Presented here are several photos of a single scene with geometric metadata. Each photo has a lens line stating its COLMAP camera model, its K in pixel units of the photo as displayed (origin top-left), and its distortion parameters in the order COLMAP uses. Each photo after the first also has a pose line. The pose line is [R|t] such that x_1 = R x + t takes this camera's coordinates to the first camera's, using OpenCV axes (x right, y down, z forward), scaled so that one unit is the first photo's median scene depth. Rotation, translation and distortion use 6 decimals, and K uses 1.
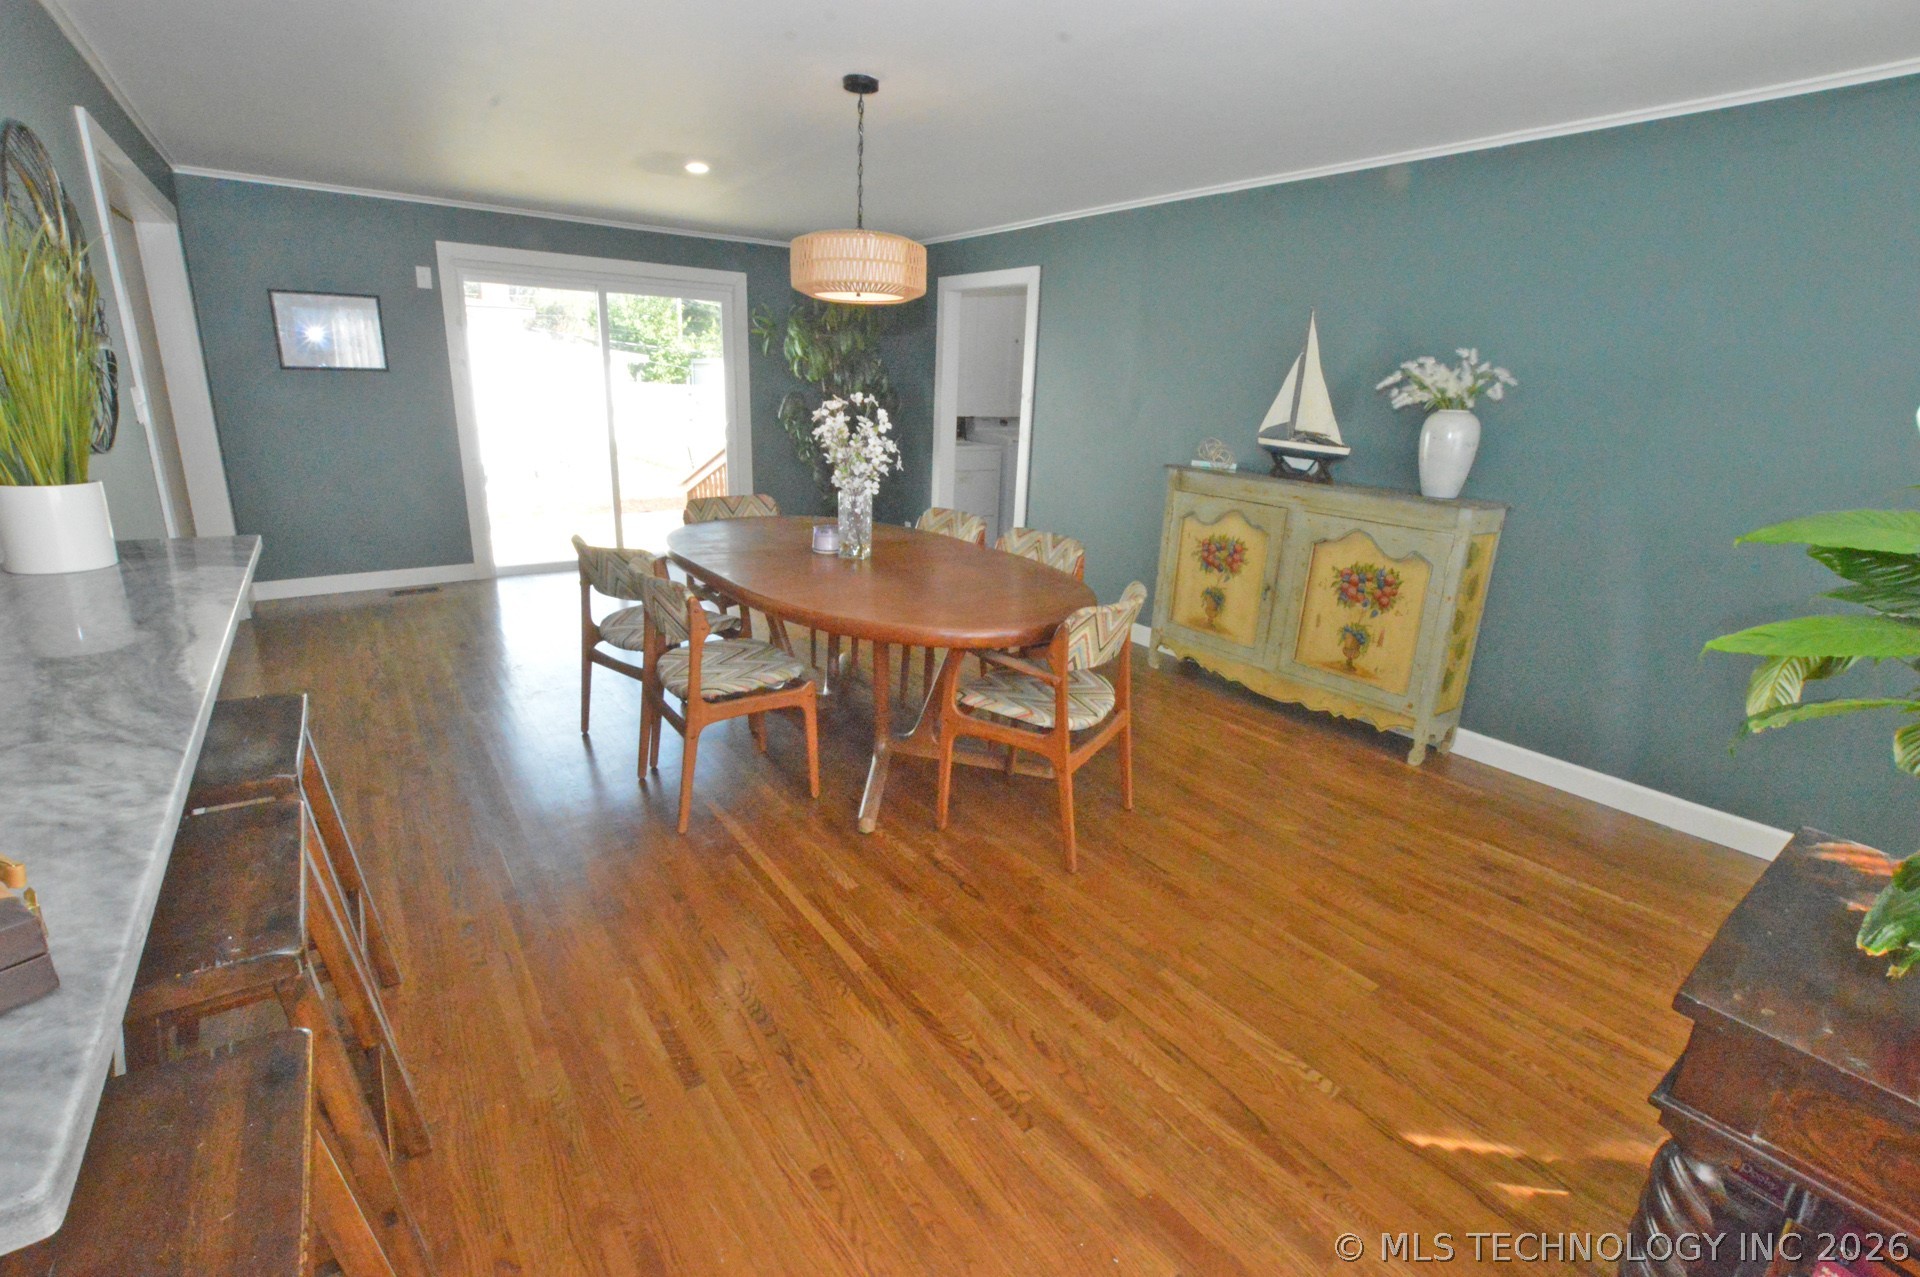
lens RADIAL K [[855.2, 0, 967.2], [0, 855.2, 642.4], [0, 0, 1]] dist [-0.028077, 0.001284]
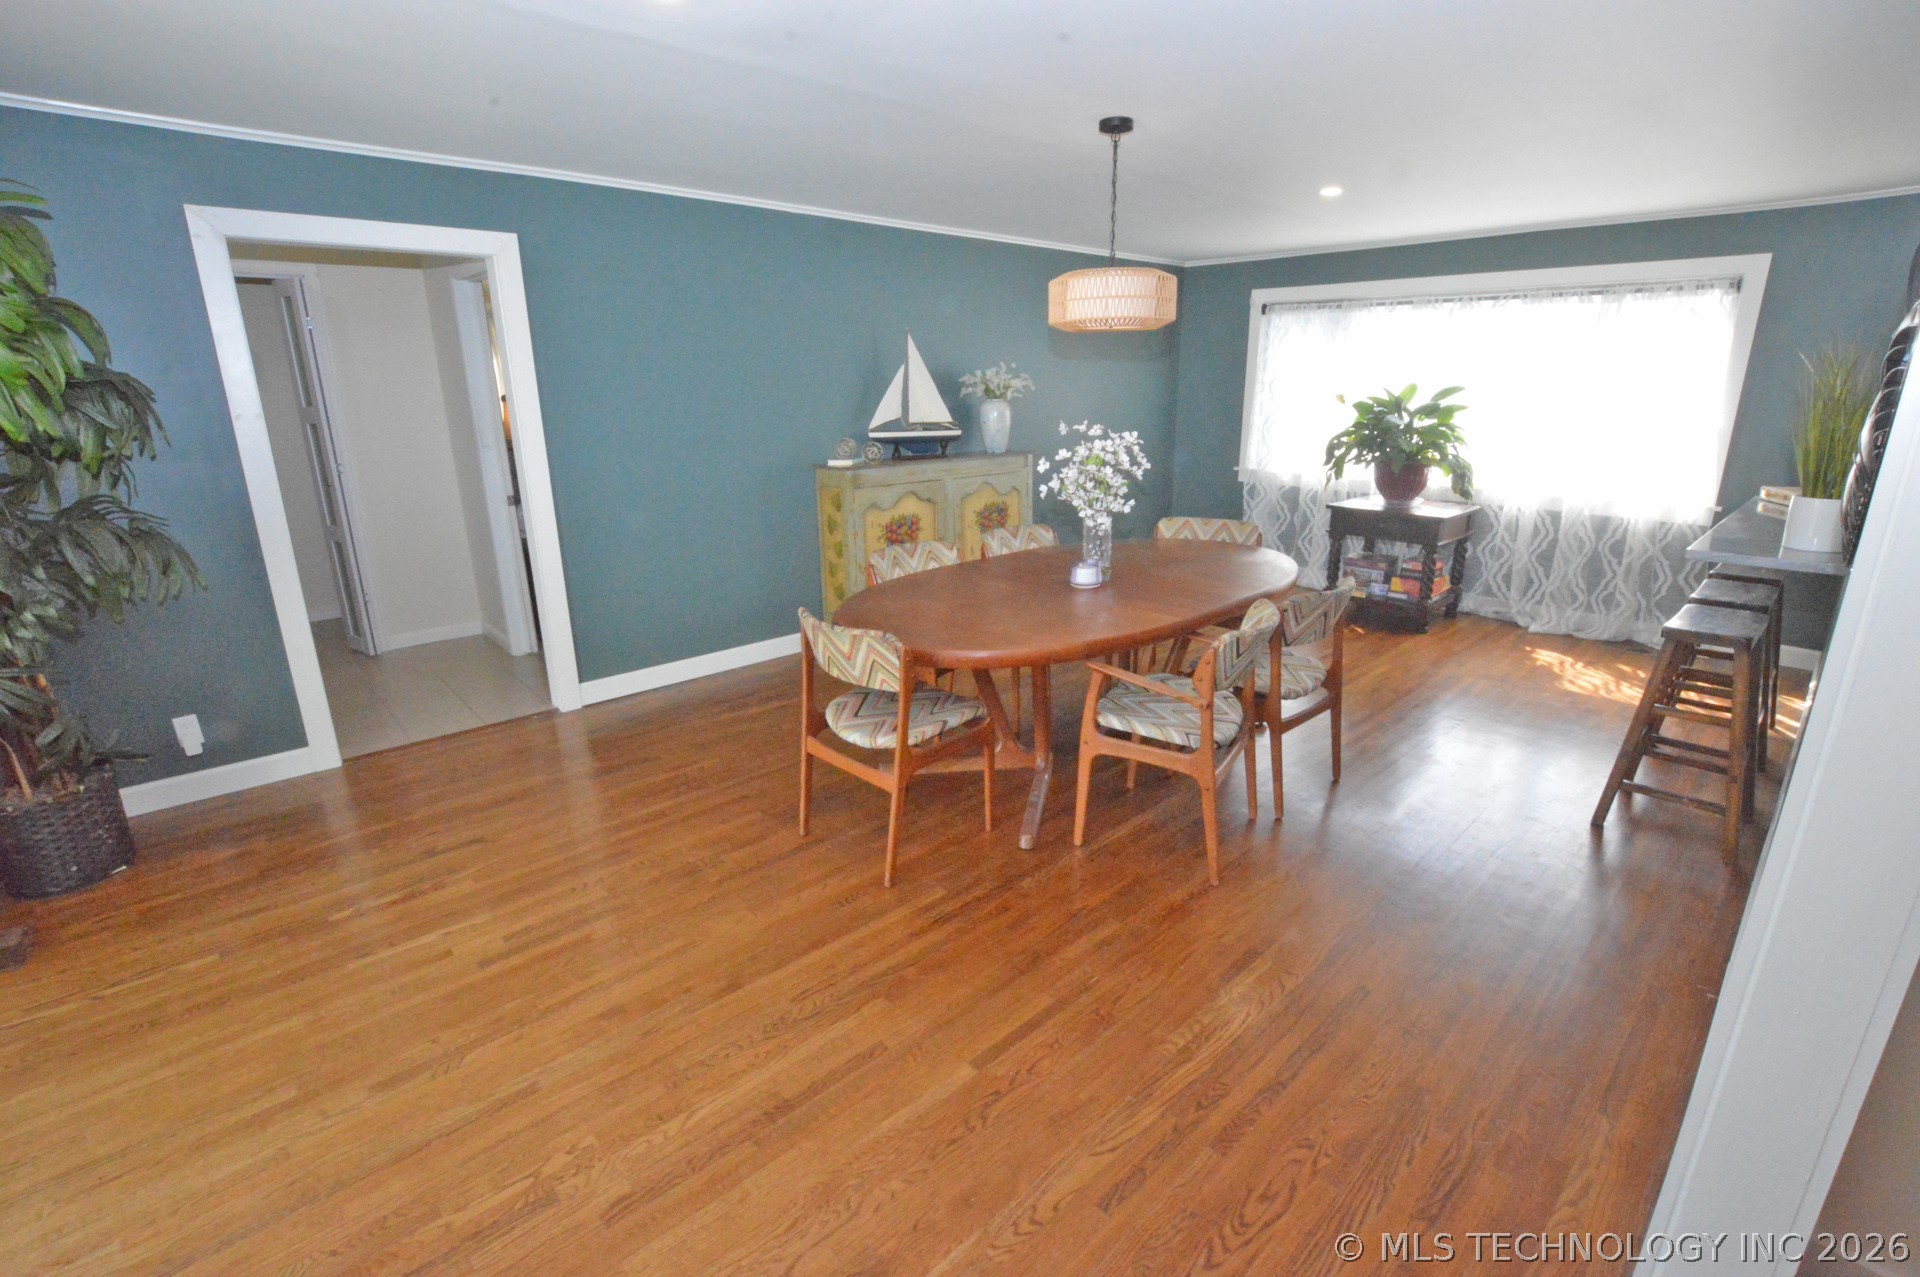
lens RADIAL K [[855.2, 0, 957.8], [0, 855.2, 638.2], [0, 0, 1]] dist [-0.028077, 0.001284]
pose [[-0.103810, -0.321119, 0.941332, -1.006293], [0.295229, 0.893840, 0.337476, -0.394920], [-0.949770, 0.312941, 0.002014, 1.091743]]
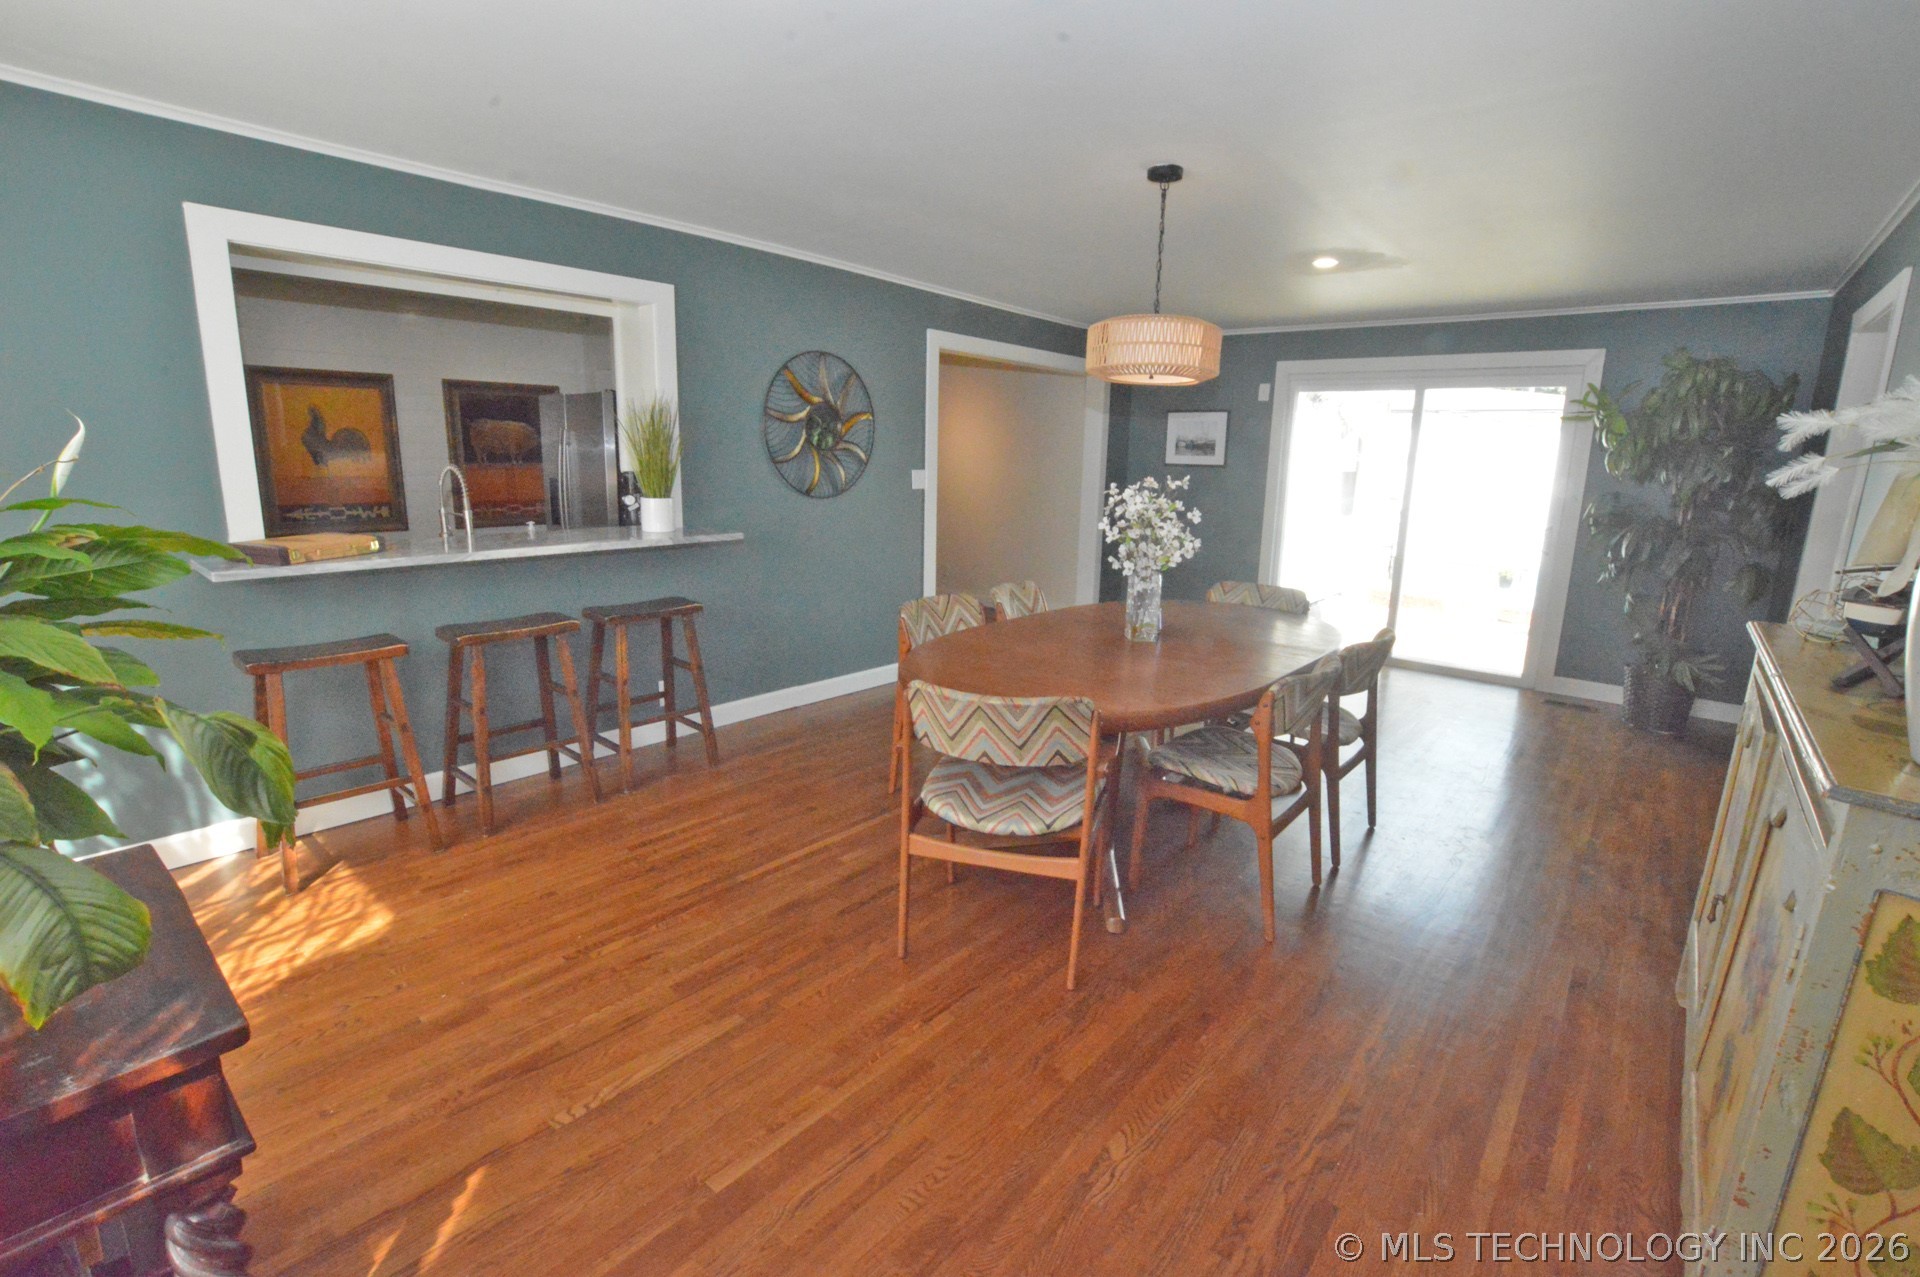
lens RADIAL K [[855.2, 0, 965.9], [0, 855.2, 631.6], [0, 0, 1]] dist [-0.028077, 0.001284]
pose [[0.236865, 0.164669, -0.957486, 0.710537], [-0.295443, 0.951066, 0.090478, -0.129441], [0.925532, 0.261451, 0.273924, 0.517208]]
